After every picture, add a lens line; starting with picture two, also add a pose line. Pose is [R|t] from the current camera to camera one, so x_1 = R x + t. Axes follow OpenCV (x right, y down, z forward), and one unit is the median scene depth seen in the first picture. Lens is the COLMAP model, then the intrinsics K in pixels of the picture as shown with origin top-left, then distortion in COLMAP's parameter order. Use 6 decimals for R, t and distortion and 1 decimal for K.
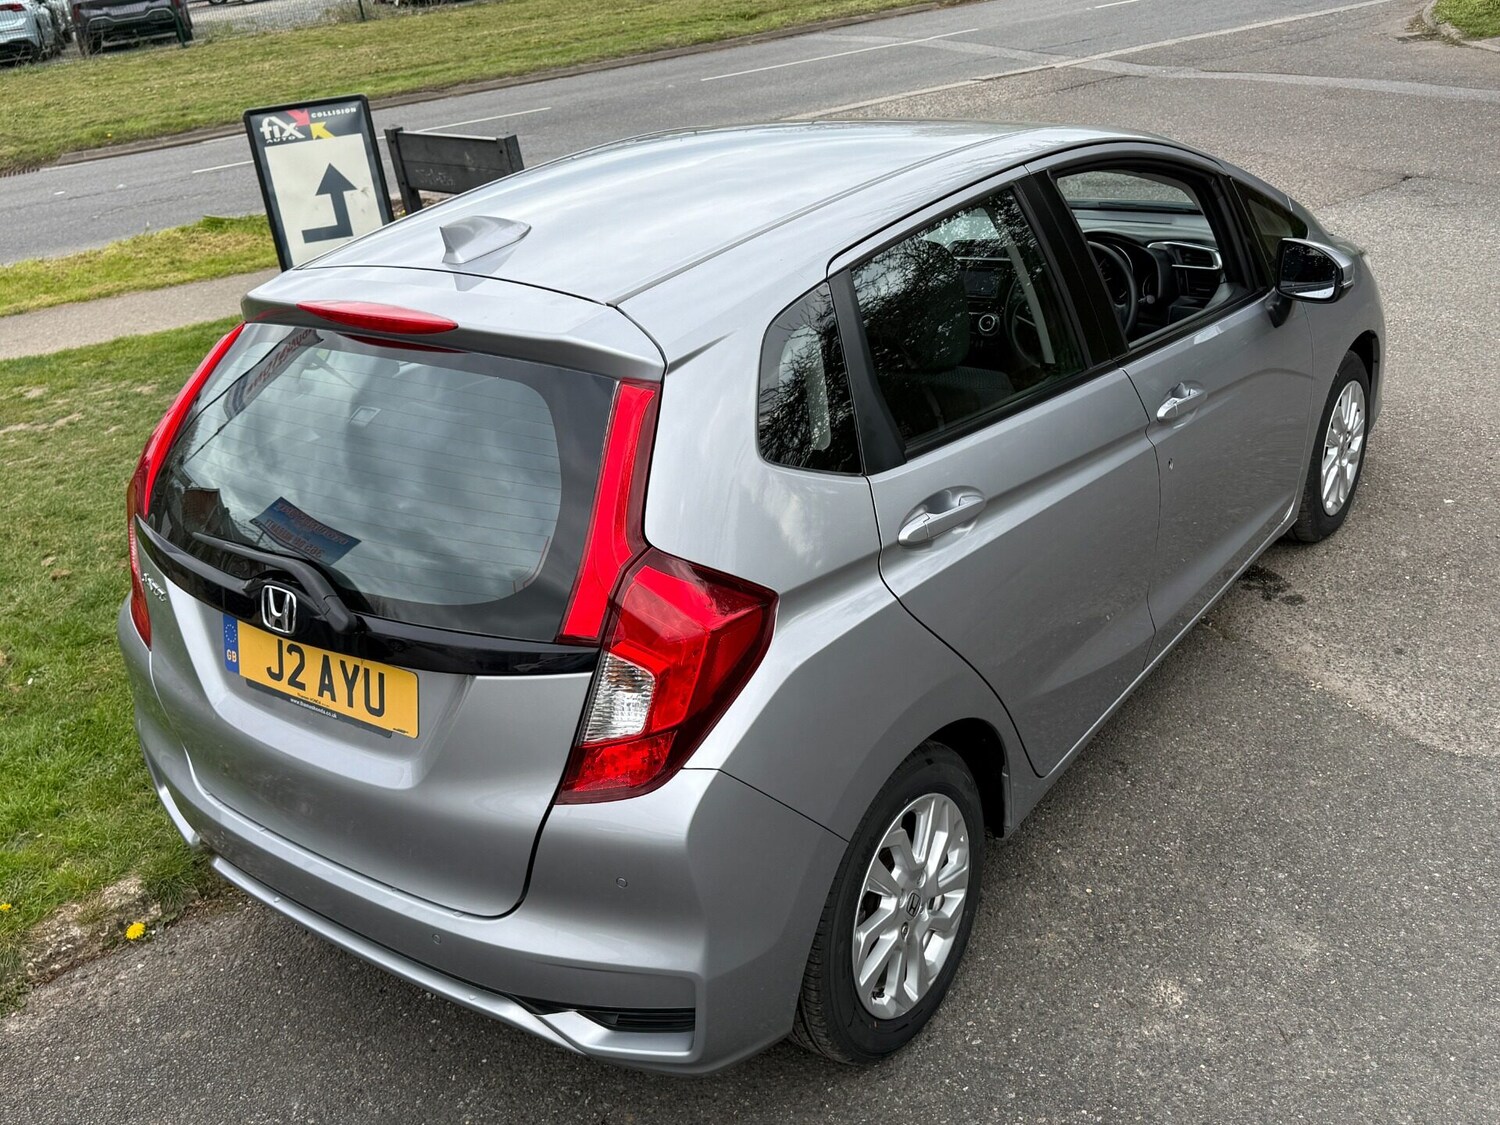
lens RADIAL K [[1412.9, 0, 751.0], [0, 1412.9, 558.2], [0, 0, 1]] dist [0.141190, -0.286562]
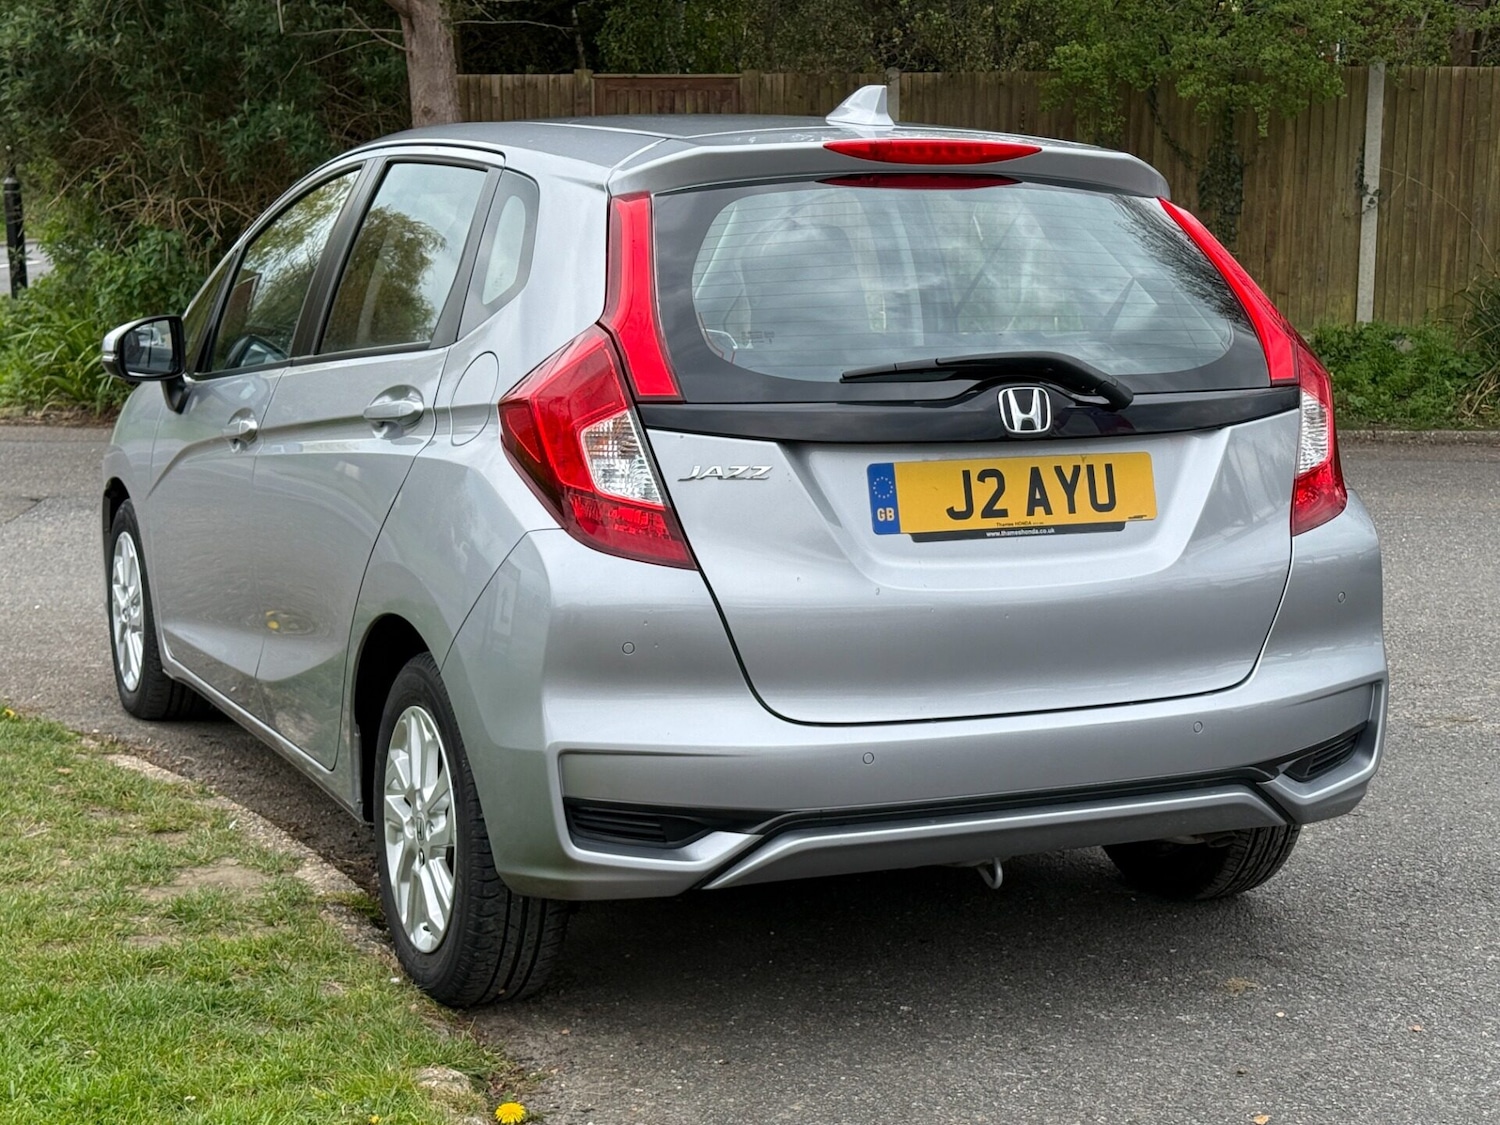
lens RADIAL K [[2448.2, 0, 755.5], [0, 2448.2, 559.9], [0, 0, 1]] dist [0.157196, -0.133797]
pose [[0.478464, -0.016251, 0.877957, -1.558300], [0.320879, 0.933918, -0.157584, 0.276595], [-0.817379, 0.357117, 0.452061, 0.374812]]
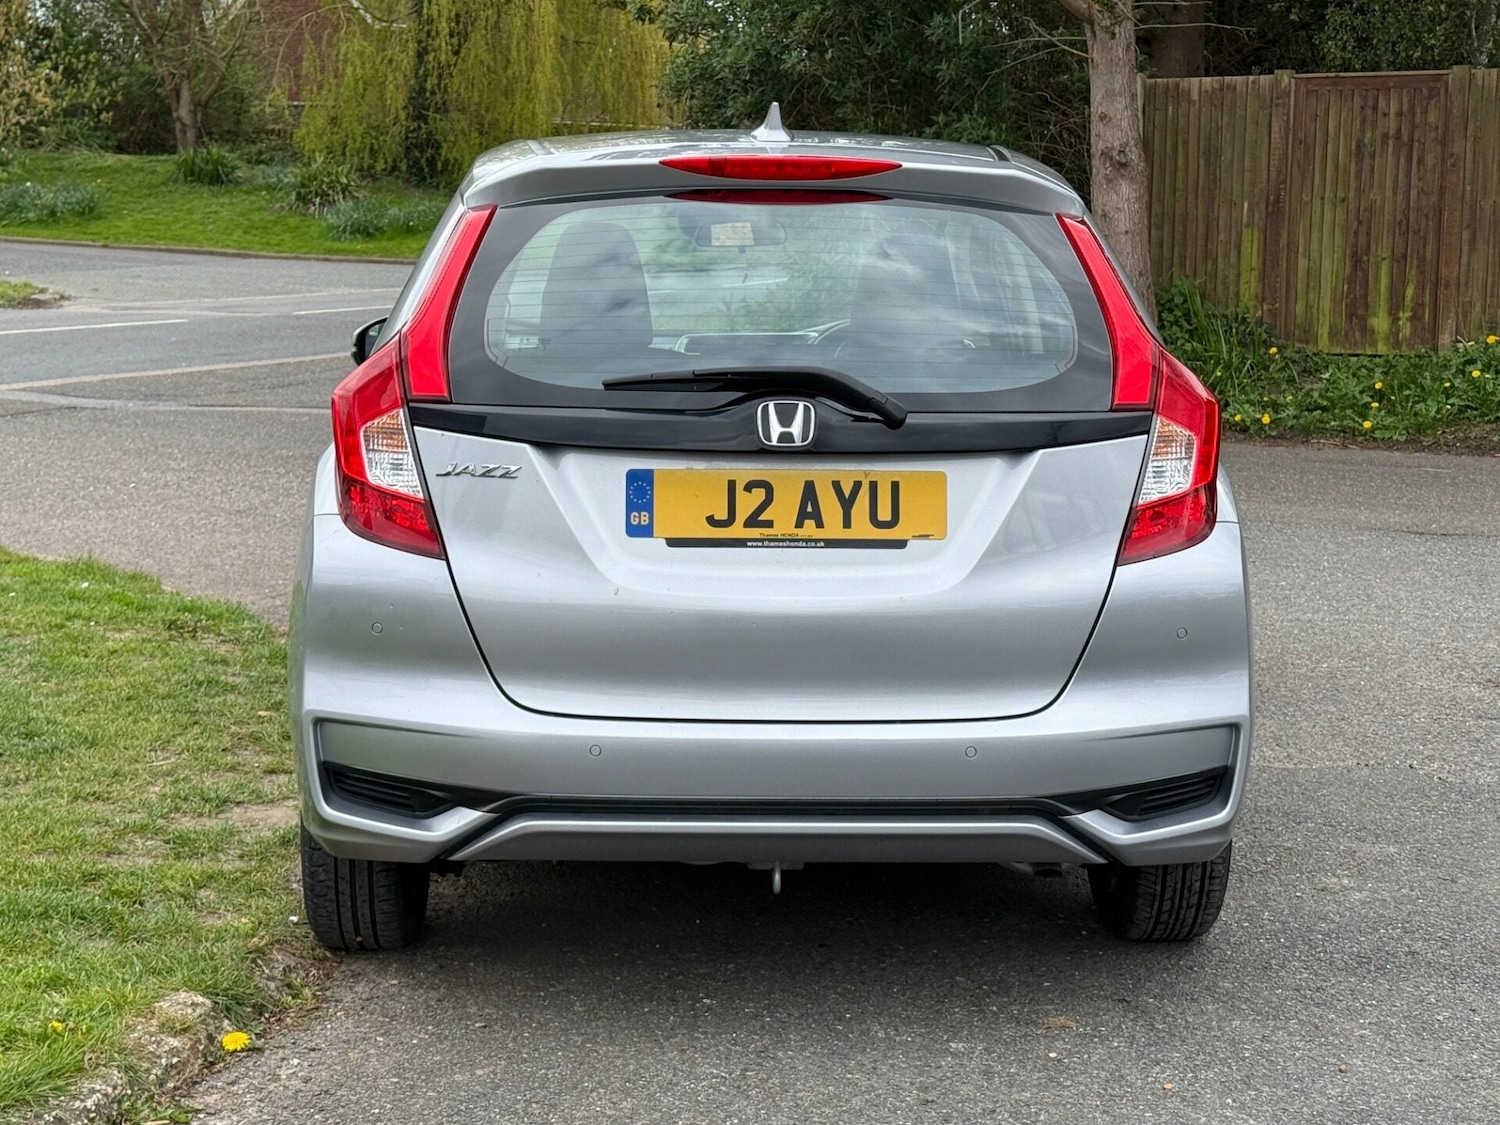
lens RADIAL K [[2448.2, 0, 755.5], [0, 2448.2, 559.9], [0, 0, 1]] dist [0.157196, -0.133797]
pose [[0.772512, 0.023256, 0.634574, -1.172765], [0.181540, 0.949531, -0.255799, 0.456584], [-0.608497, 0.312808, 0.729303, -0.137477]]
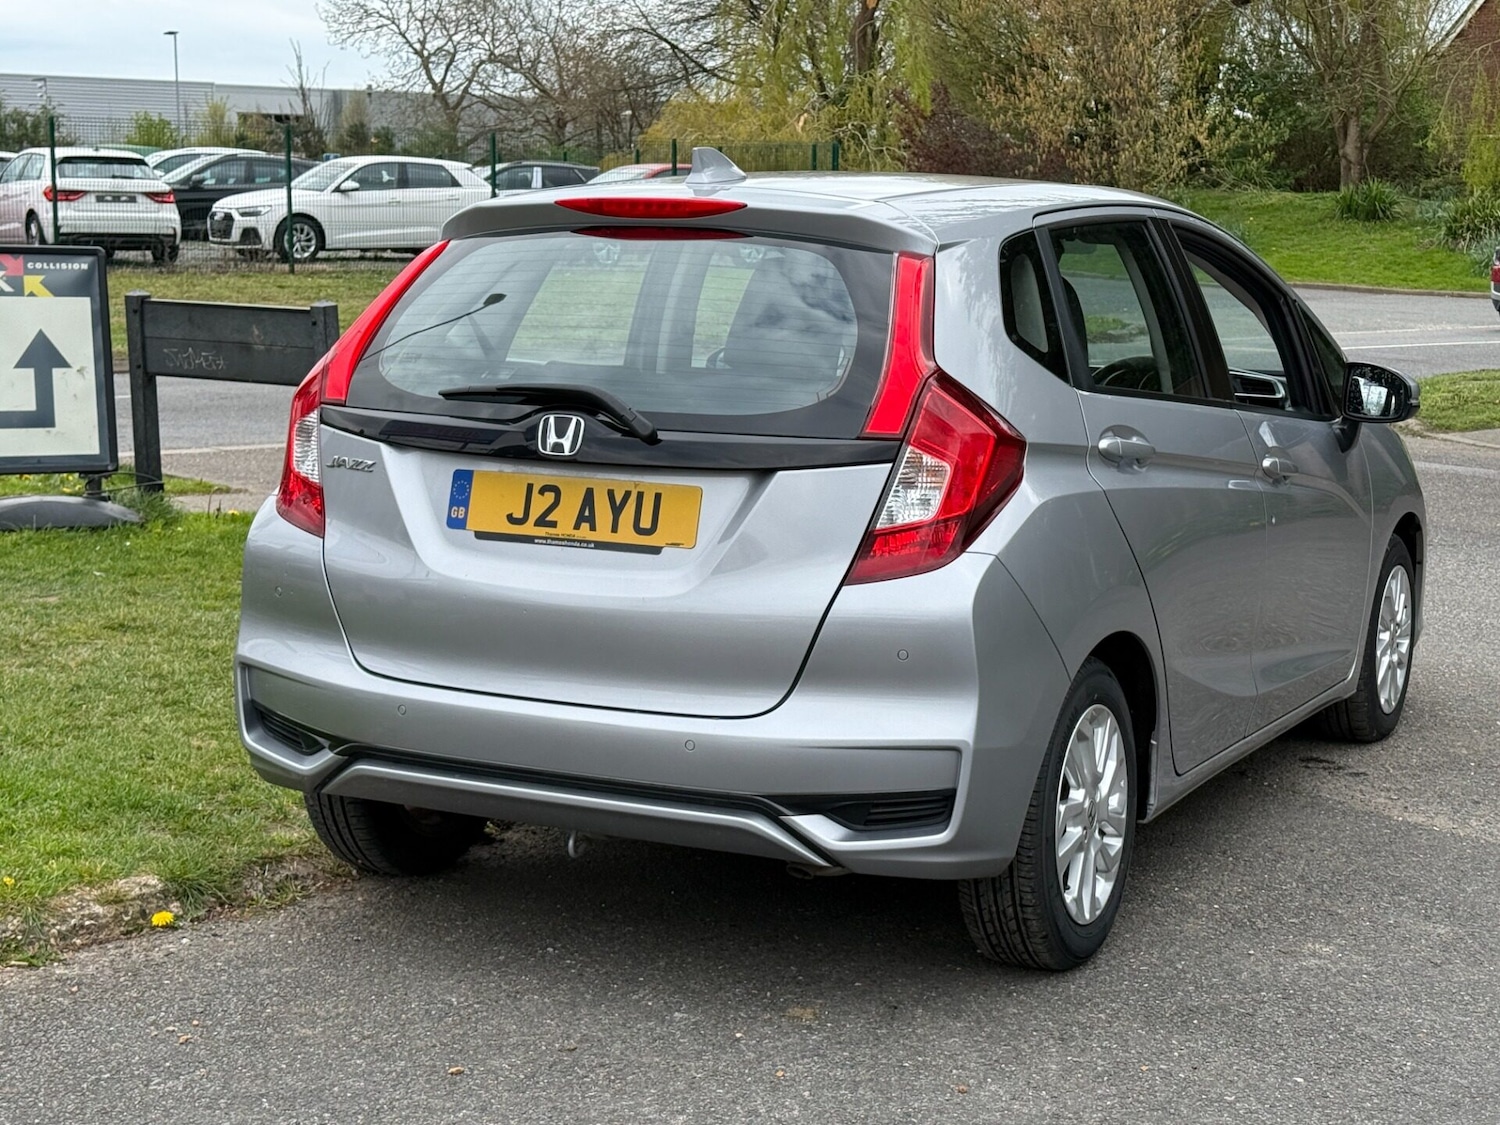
lens RADIAL K [[2448.2, 0, 755.5], [0, 2448.2, 559.9], [0, 0, 1]] dist [0.157196, -0.133797]
pose [[0.977386, 0.096205, 0.188314, -0.442741], [-0.034506, 0.951140, -0.306824, 0.579762], [-0.208631, 0.293388, 0.932951, -0.614593]]
